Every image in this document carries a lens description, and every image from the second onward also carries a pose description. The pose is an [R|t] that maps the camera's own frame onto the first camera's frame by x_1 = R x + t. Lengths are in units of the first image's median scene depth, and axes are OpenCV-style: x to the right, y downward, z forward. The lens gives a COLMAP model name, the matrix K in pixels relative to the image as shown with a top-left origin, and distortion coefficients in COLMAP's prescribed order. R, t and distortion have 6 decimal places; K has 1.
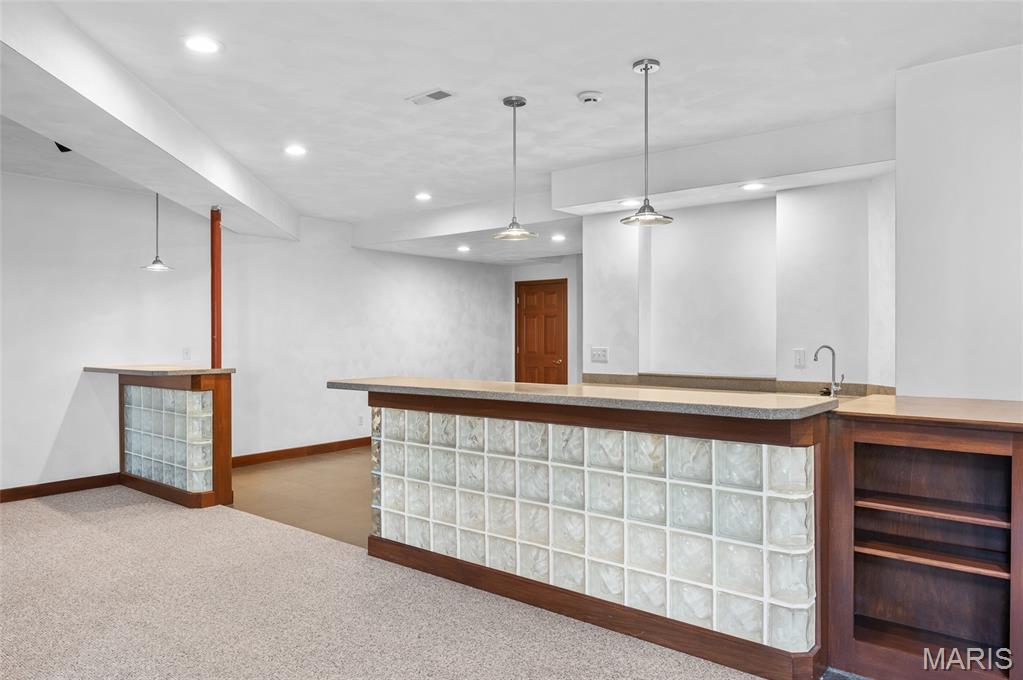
lens RADIAL K [[681.2, 0, 509.7], [0, 681.2, 337.0], [0, 0, 1]] dist [0.002295, 0.000356]
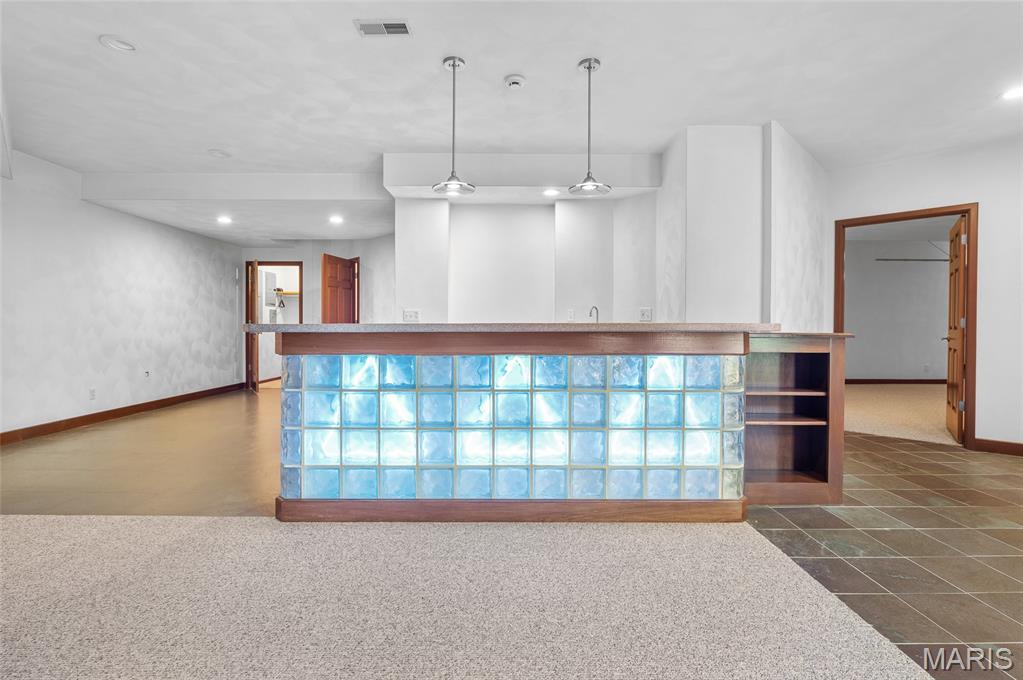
lens RADIAL K [[474.2, 0, 510.4], [0, 474.2, 330.2], [0, 0, 1]] dist [-0.005925, -0.000849]
pose [[0.772791, 0.002441, 0.634656, -0.362200], [-0.004649, 0.999988, 0.001814, 0.066791], [-0.634644, -0.004352, 0.772792, 0.331242]]
